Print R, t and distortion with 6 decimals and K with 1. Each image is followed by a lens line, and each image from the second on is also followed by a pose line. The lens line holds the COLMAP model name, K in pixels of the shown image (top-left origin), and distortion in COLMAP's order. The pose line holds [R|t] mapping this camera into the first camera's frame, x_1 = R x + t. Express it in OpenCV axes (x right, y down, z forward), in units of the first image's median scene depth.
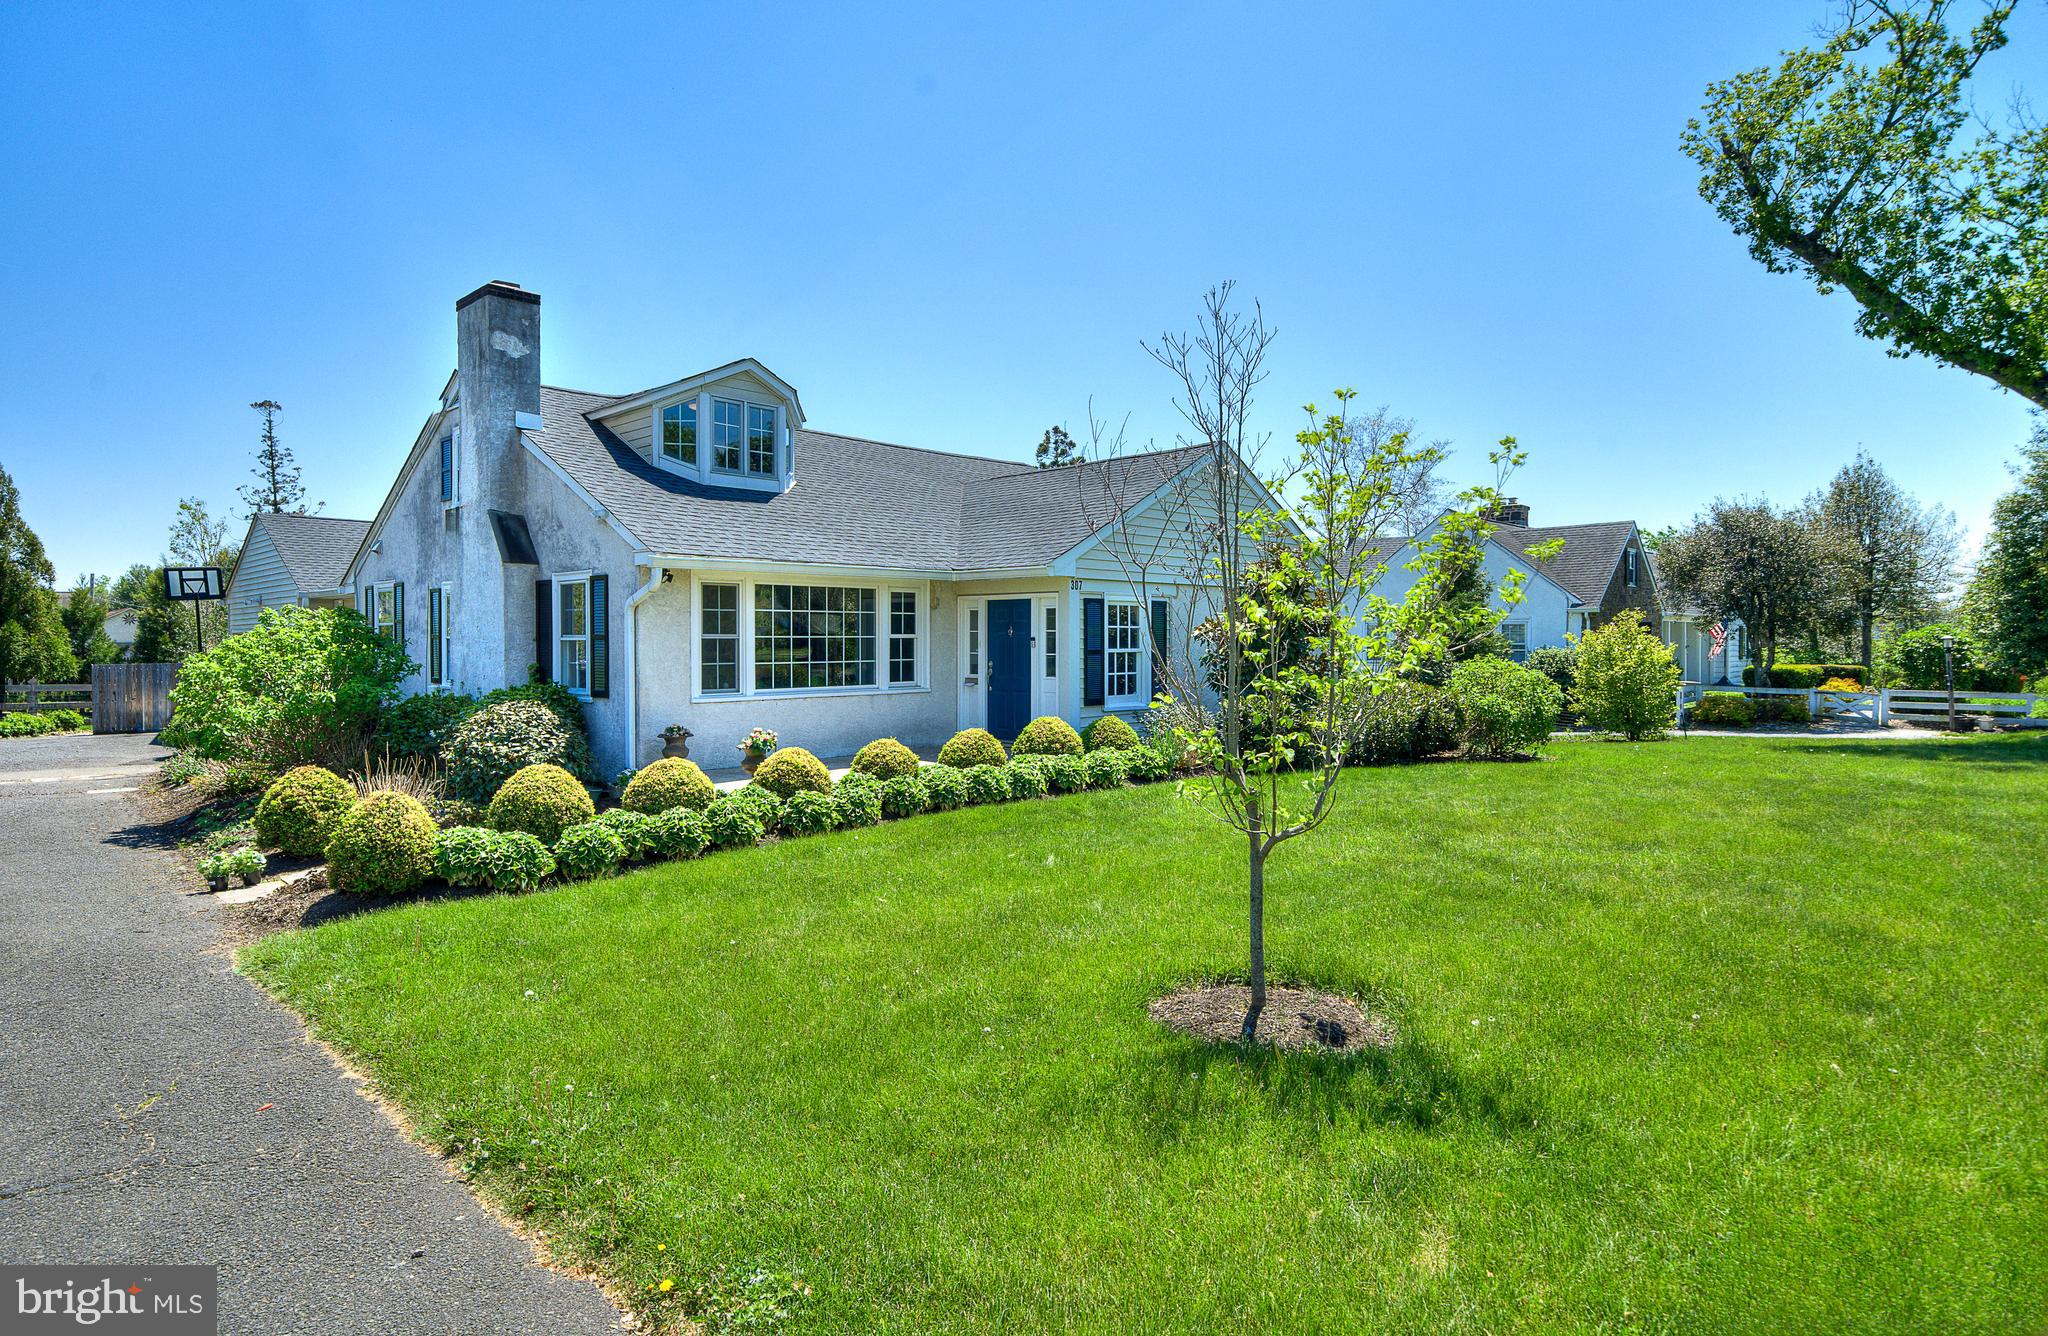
lens RADIAL K [[1093.6, 0, 1030.5], [0, 1093.6, 656.4], [0, 0, 1]] dist [0.011289, -0.003811]
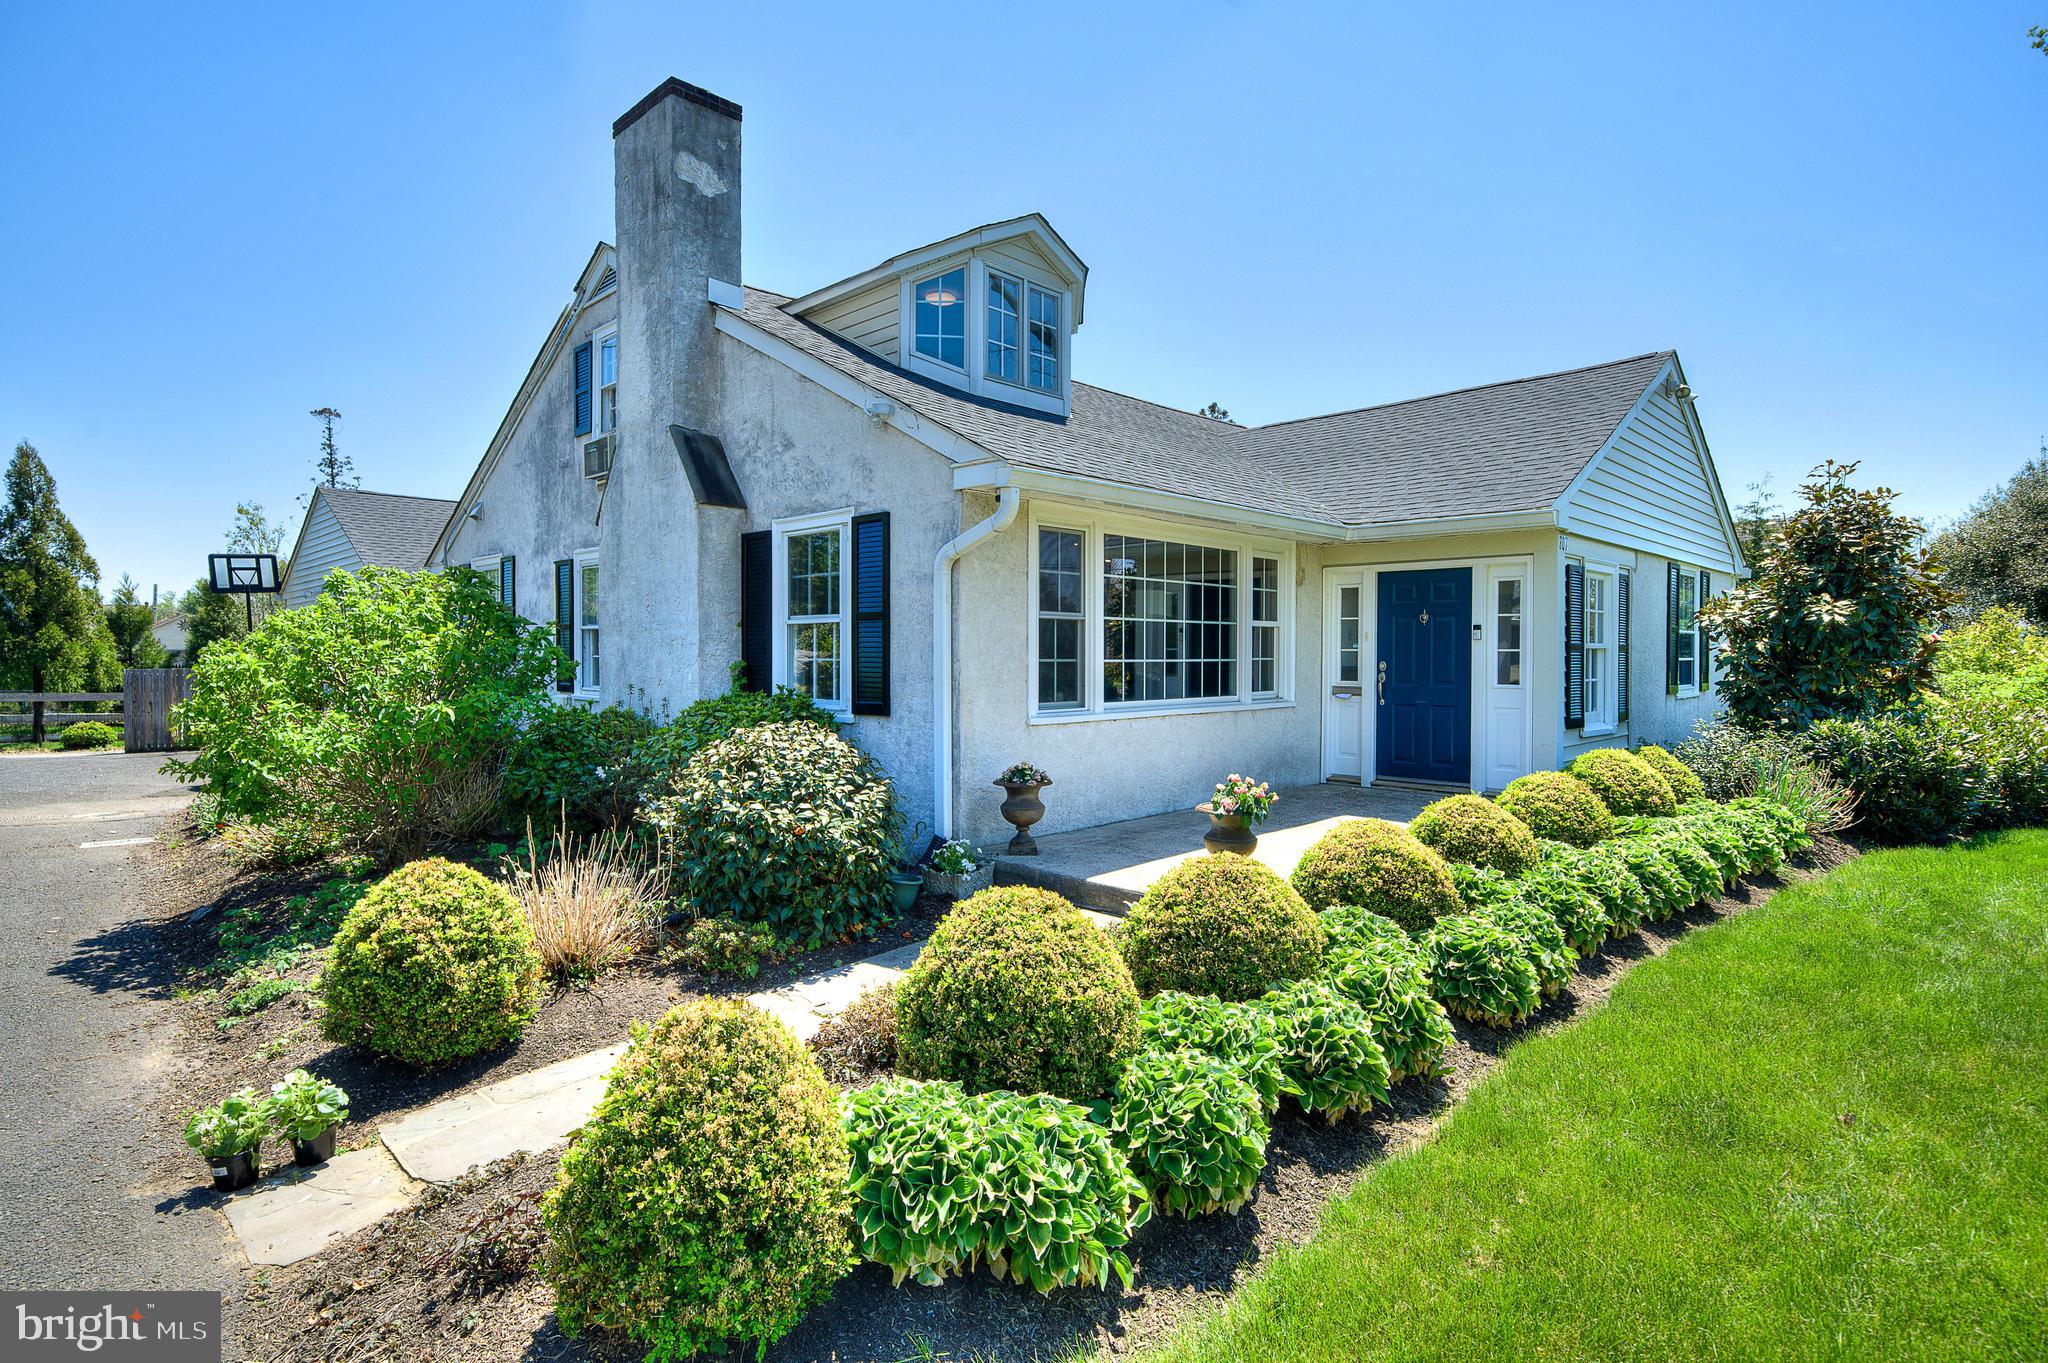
lens RADIAL K [[1039.9, 0, 1020.1], [0, 1039.9, 672.9], [0, 0, 1]] dist [0.003419, 0.003090]
pose [[0.999813, 0.002906, -0.019114, -0.268853], [-0.002863, 0.999993, 0.002262, 0.011241], [0.019120, -0.002207, 0.999815, 0.377612]]
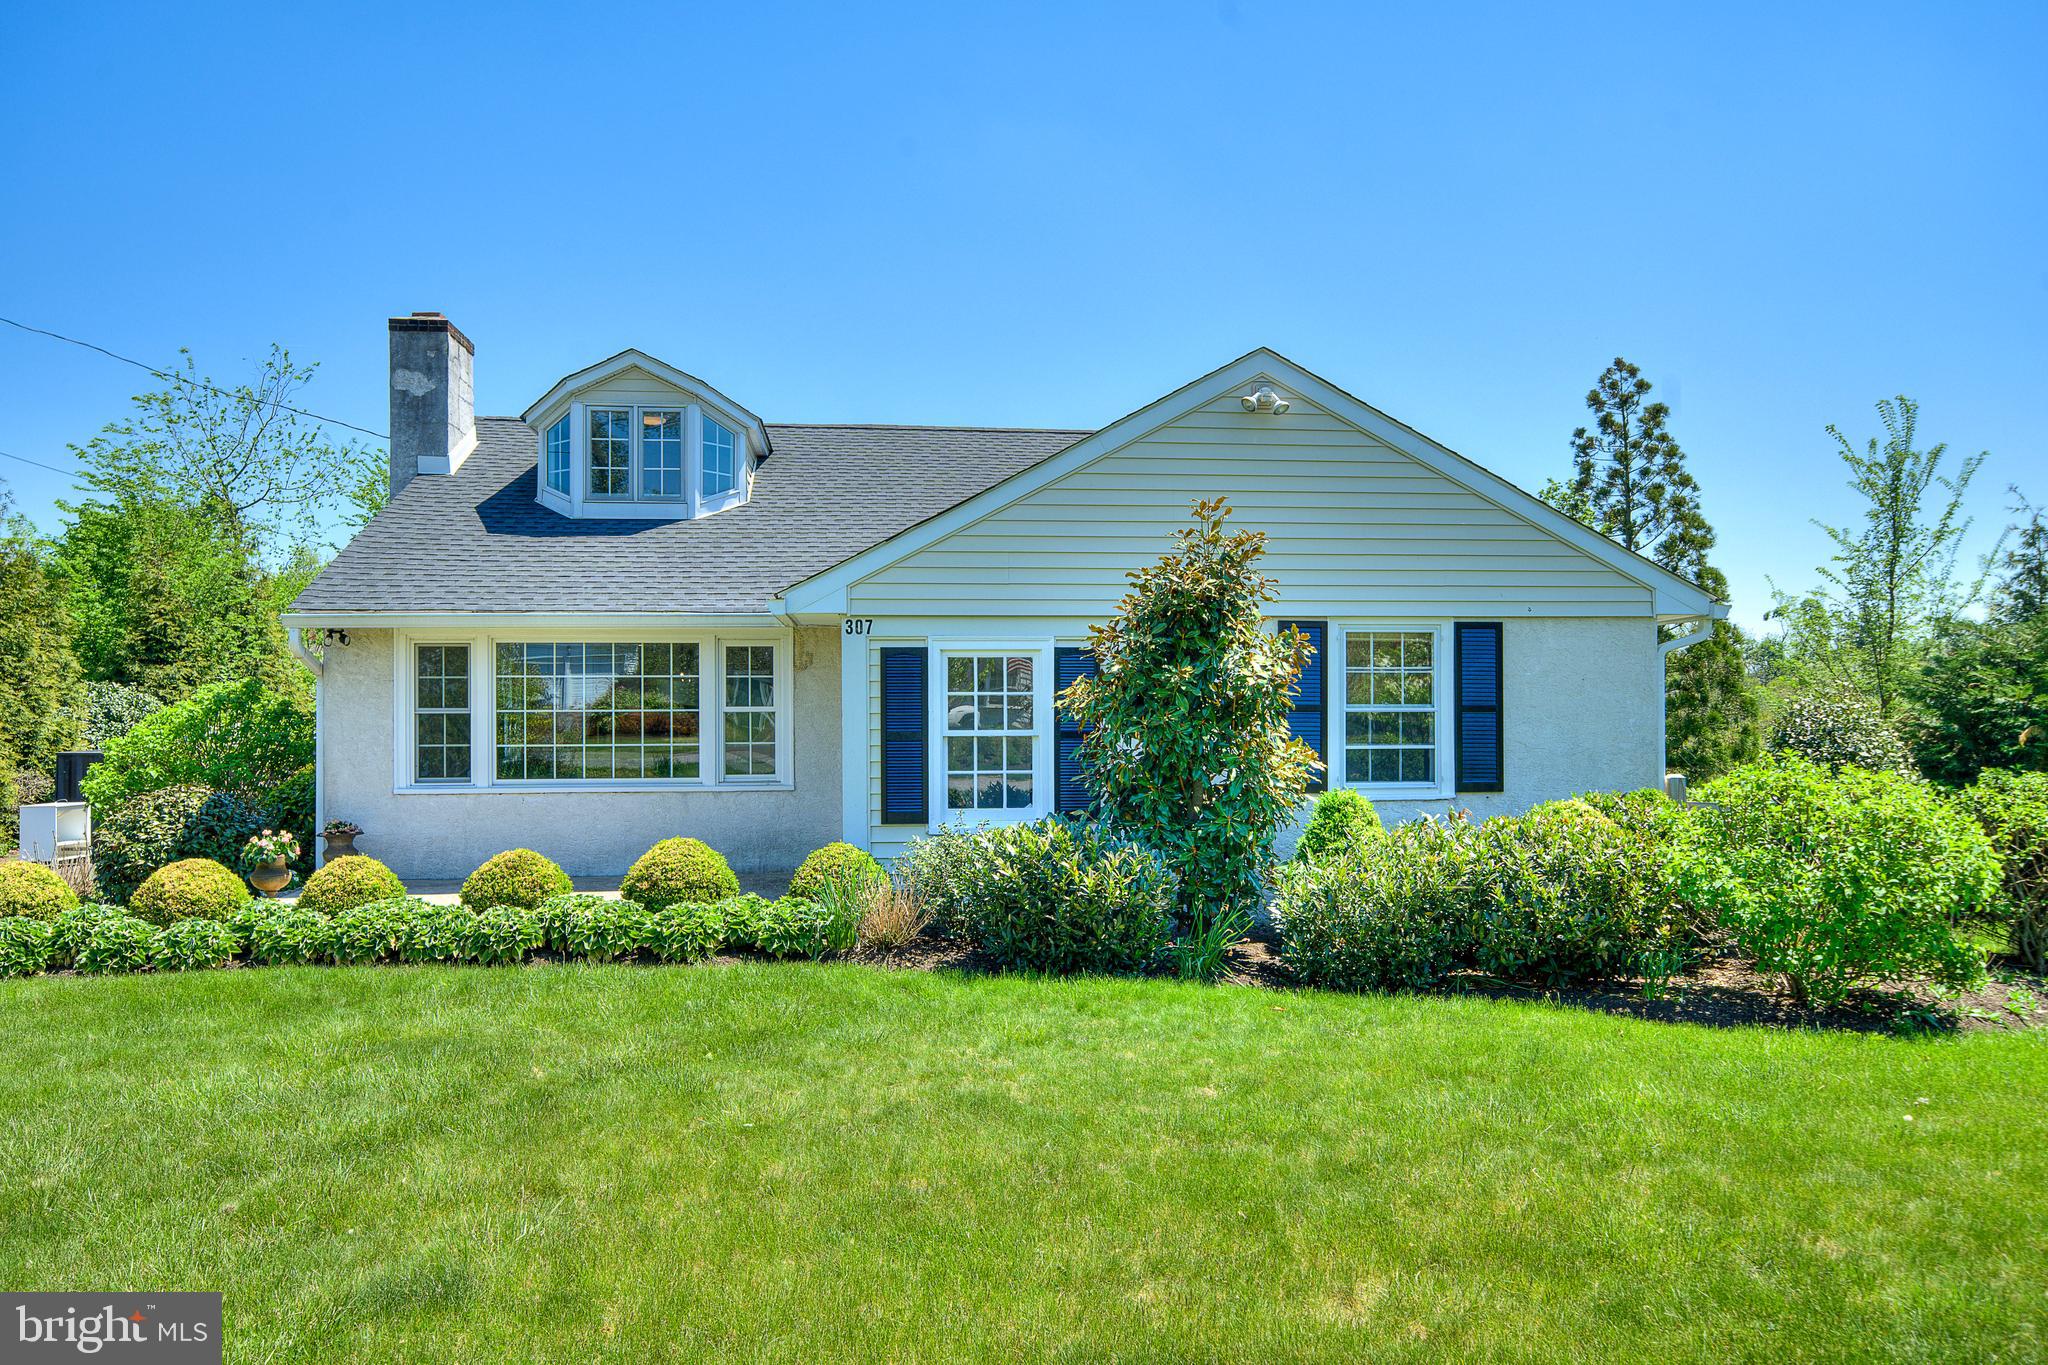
lens RADIAL K [[1398.5, 0, 999.6], [0, 1398.5, 727.5], [0, 0, 1]] dist [-0.015306, -0.000568]
pose [[0.756684, 0.008015, -0.653732, 0.619484], [-0.008469, 0.999961, 0.002458, -0.011206], [0.653726, 0.003676, 0.756722, 0.454378]]
